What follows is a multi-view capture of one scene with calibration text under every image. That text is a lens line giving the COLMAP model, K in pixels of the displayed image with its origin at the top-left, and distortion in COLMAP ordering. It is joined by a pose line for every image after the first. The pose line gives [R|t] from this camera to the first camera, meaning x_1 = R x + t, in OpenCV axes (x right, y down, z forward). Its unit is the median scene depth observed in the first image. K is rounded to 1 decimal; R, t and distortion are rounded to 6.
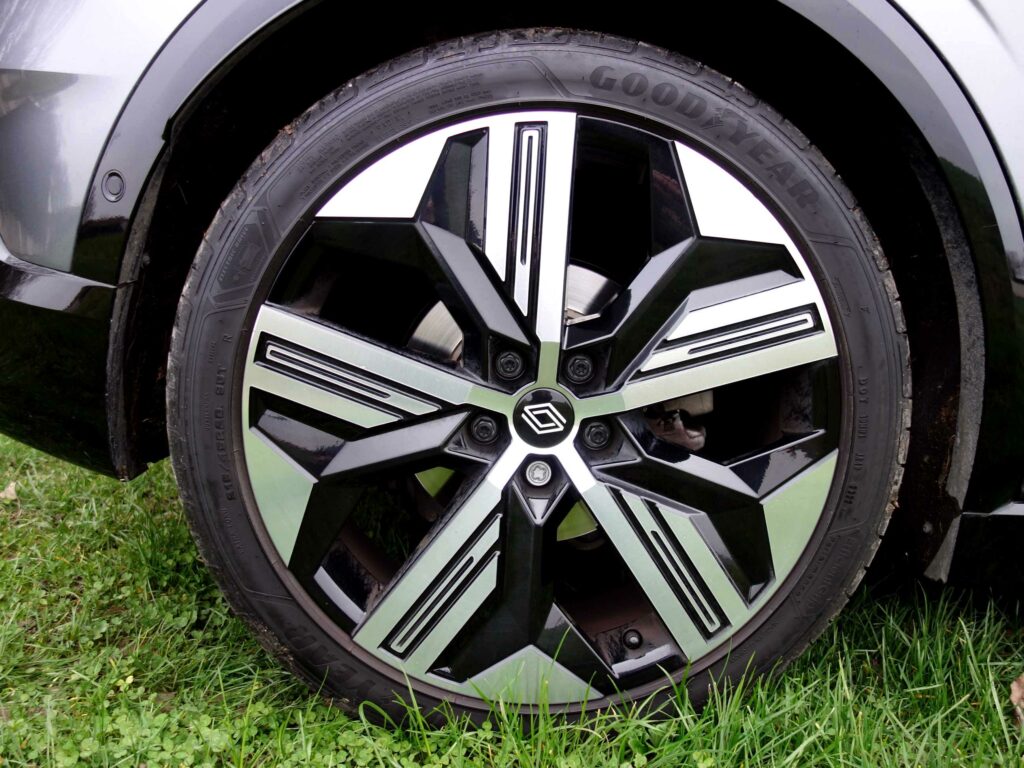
lens RADIAL K [[901.1, 0, 519.2], [0, 901.1, 383.6], [0, 0, 1]] dist [0.021759, -0.037809]
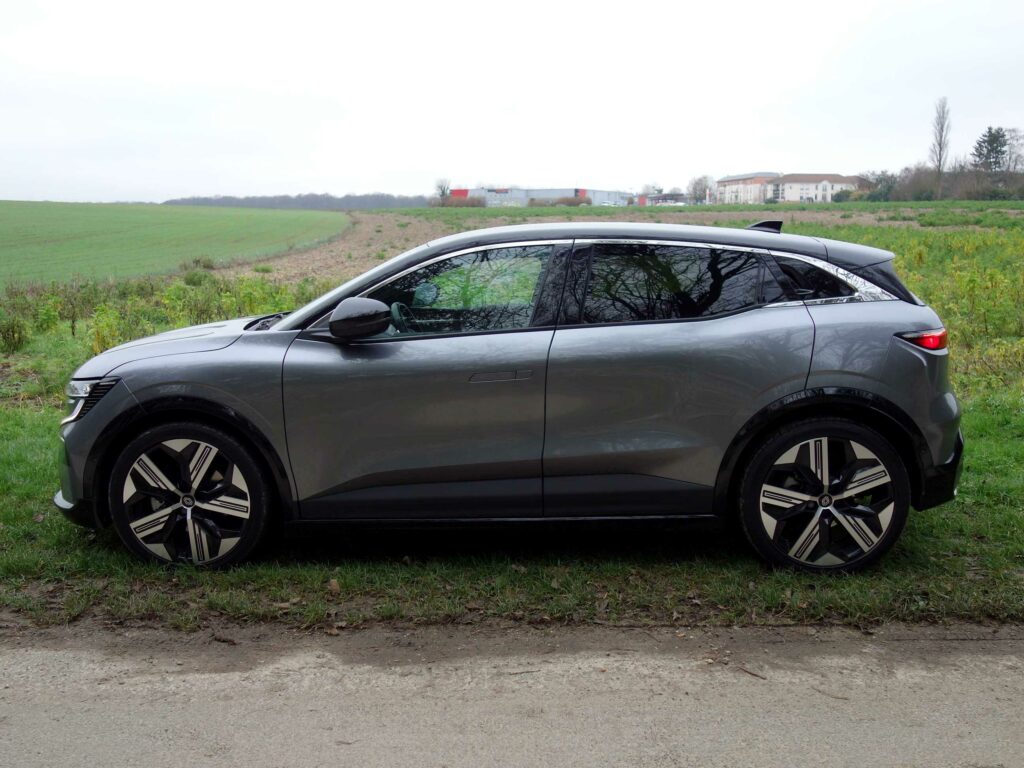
lens RADIAL K [[901.1, 0, 510.9], [0, 901.1, 383.8], [0, 0, 1]] dist [0.021759, -0.037809]
pose [[0.988529, -0.120382, -0.091208, -1.046114], [0.119367, 0.992713, -0.016517, -0.657620], [0.092532, 0.005440, 0.995695, -3.639698]]
